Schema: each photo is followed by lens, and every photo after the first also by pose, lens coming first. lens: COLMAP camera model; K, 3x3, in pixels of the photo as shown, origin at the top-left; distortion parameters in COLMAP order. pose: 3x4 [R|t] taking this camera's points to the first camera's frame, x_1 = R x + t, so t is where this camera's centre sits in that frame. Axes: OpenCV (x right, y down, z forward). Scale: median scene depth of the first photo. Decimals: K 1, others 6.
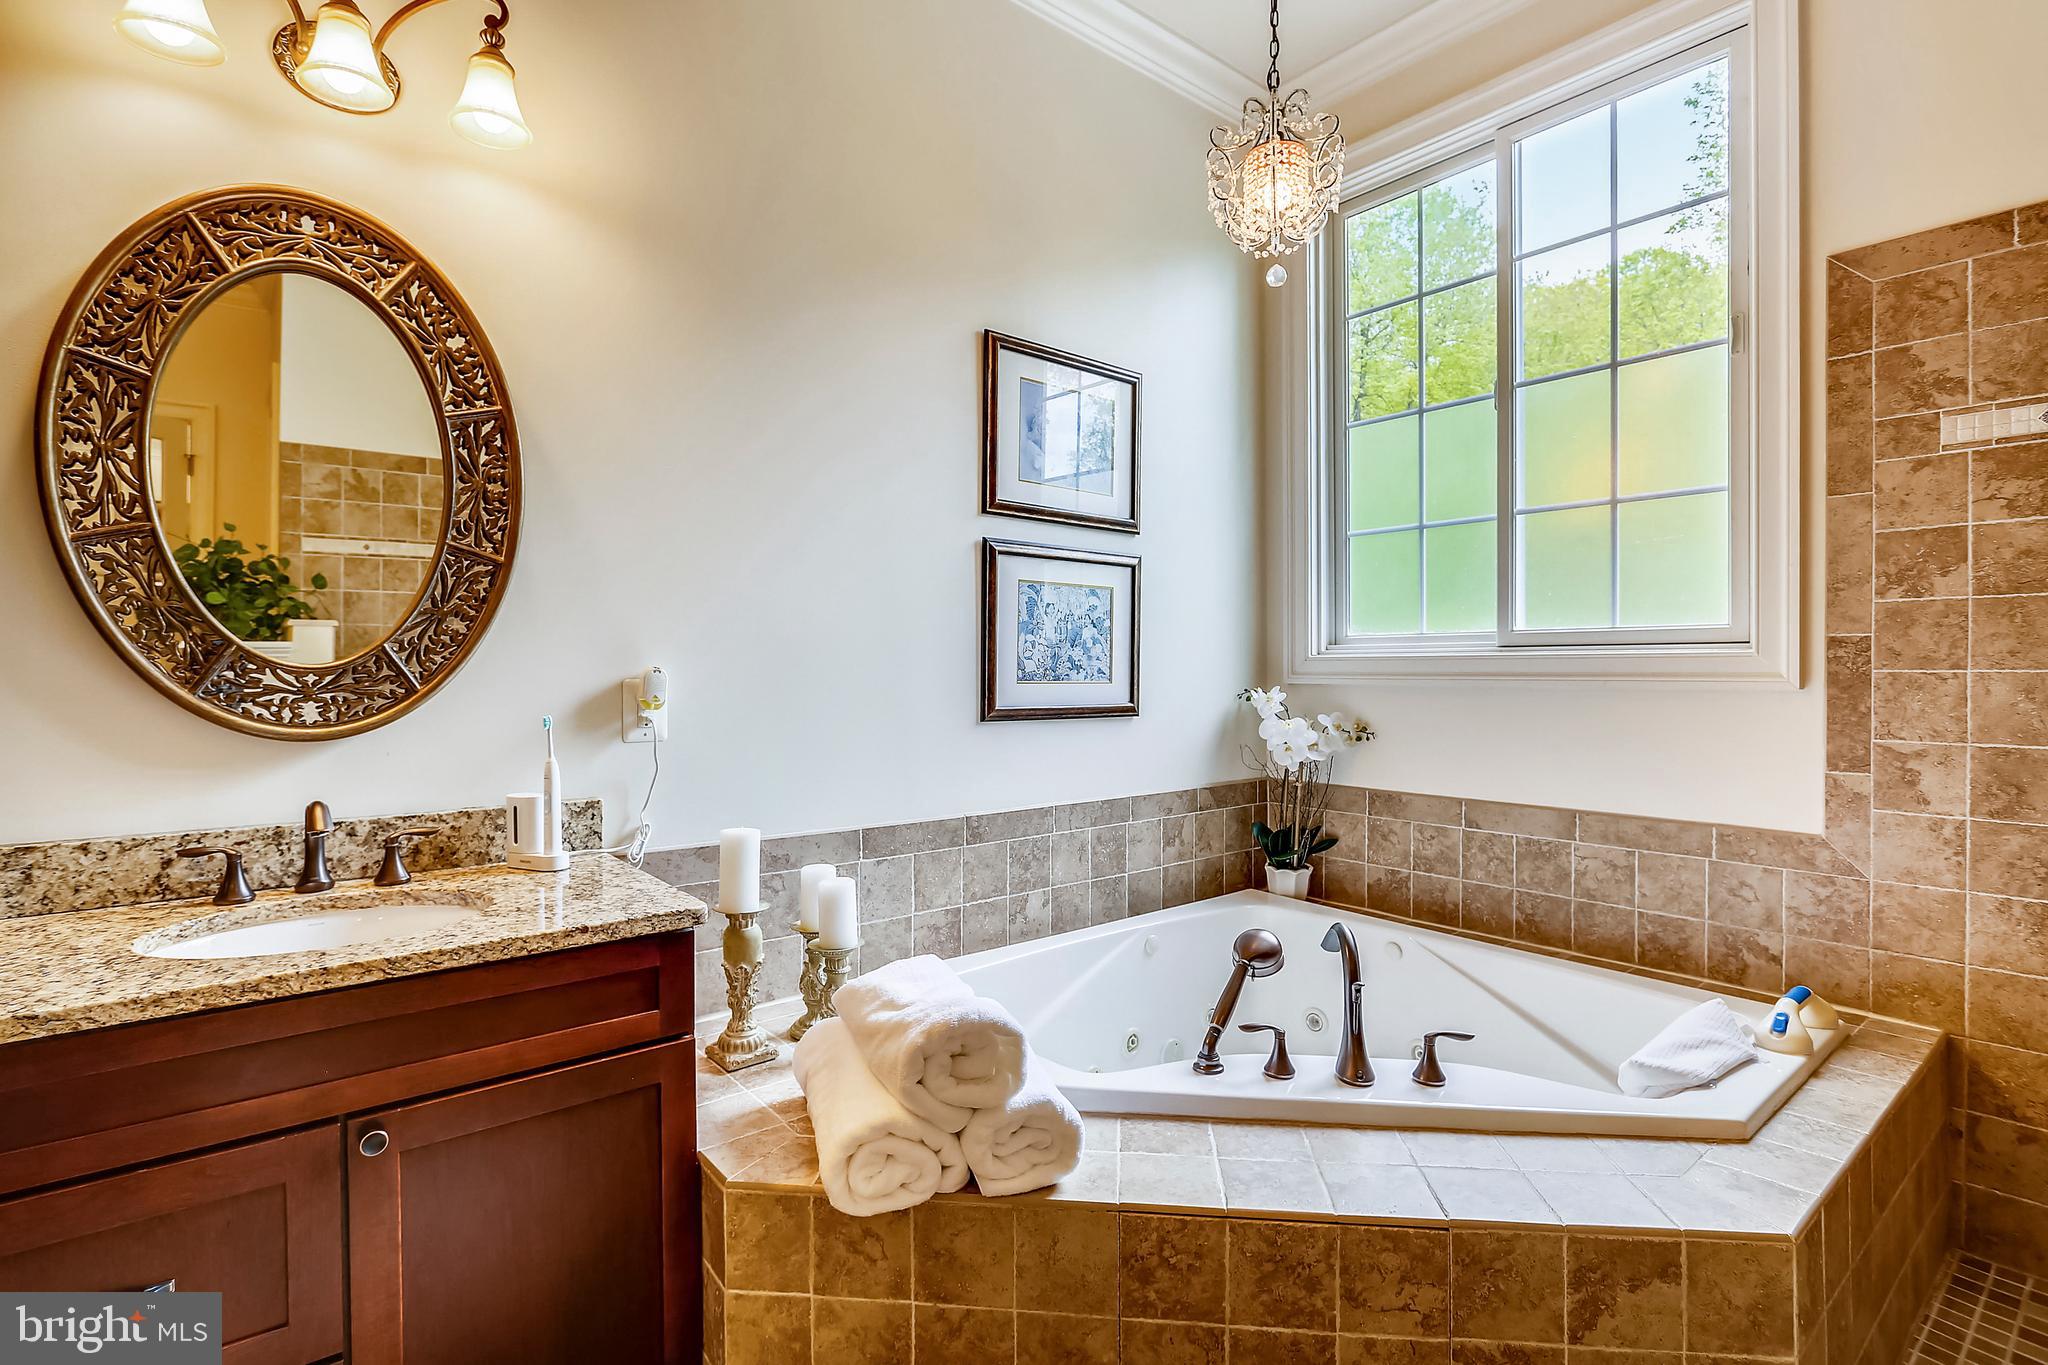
lens RADIAL K [[980.9, 0, 1023.0], [0, 980.9, 669.7], [0, 0, 1]] dist [-0.009290, -0.000644]
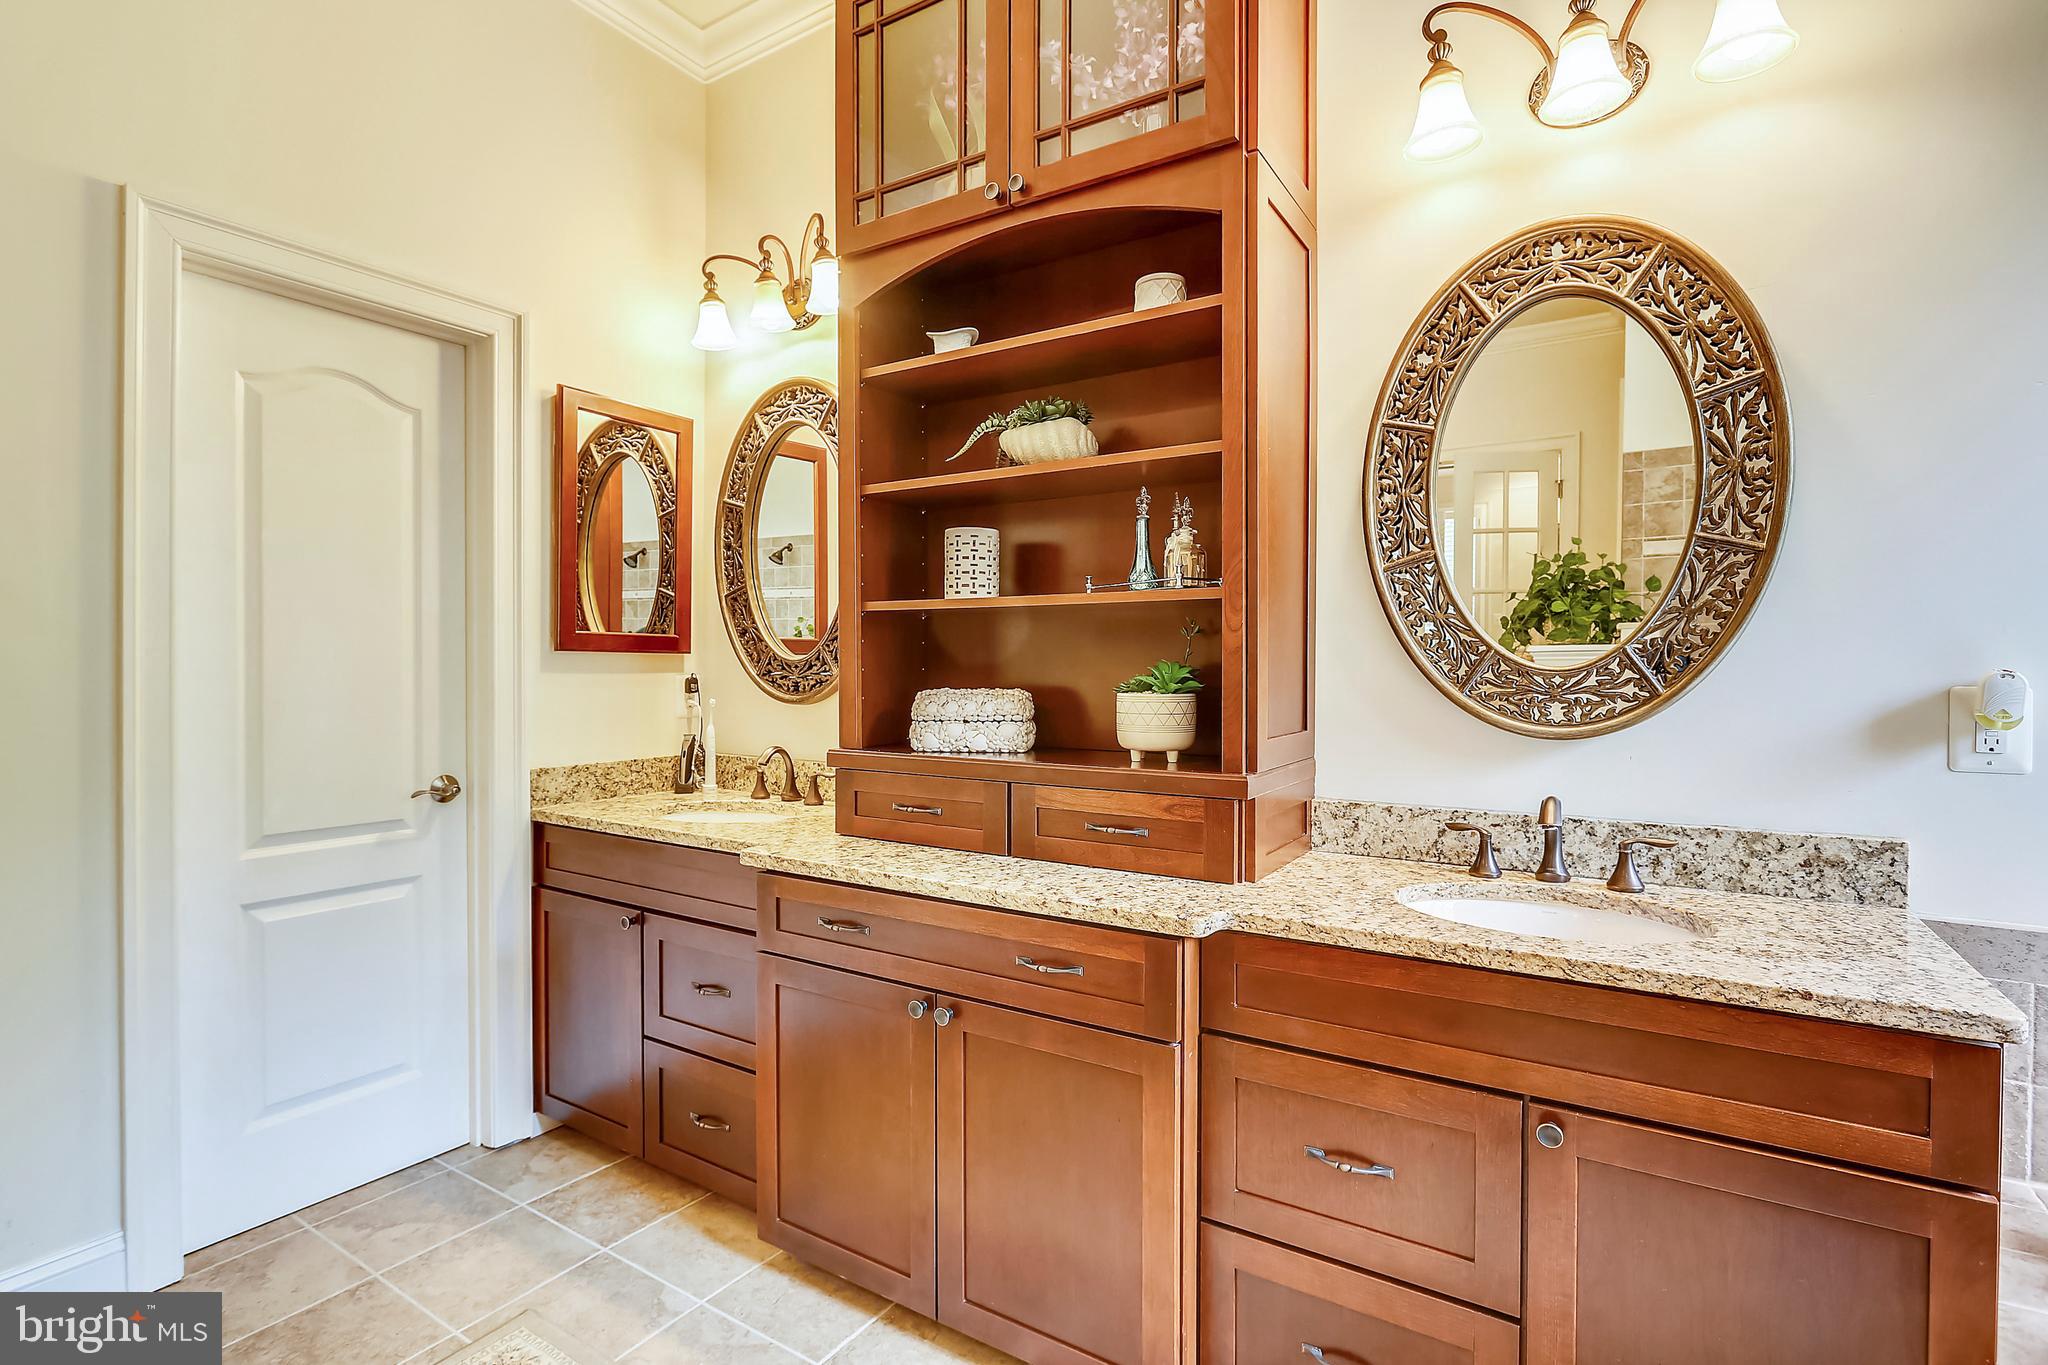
lens RADIAL K [[996.4, 0, 1017.2], [0, 996.4, 671.5], [0, 0, 1]] dist [-0.000084, 0.000357]
pose [[0.303304, 0.003888, -0.952886, 0.115440], [-0.003075, 0.999990, 0.003102, -0.001728], [0.952889, 0.001990, 0.303313, 0.109493]]
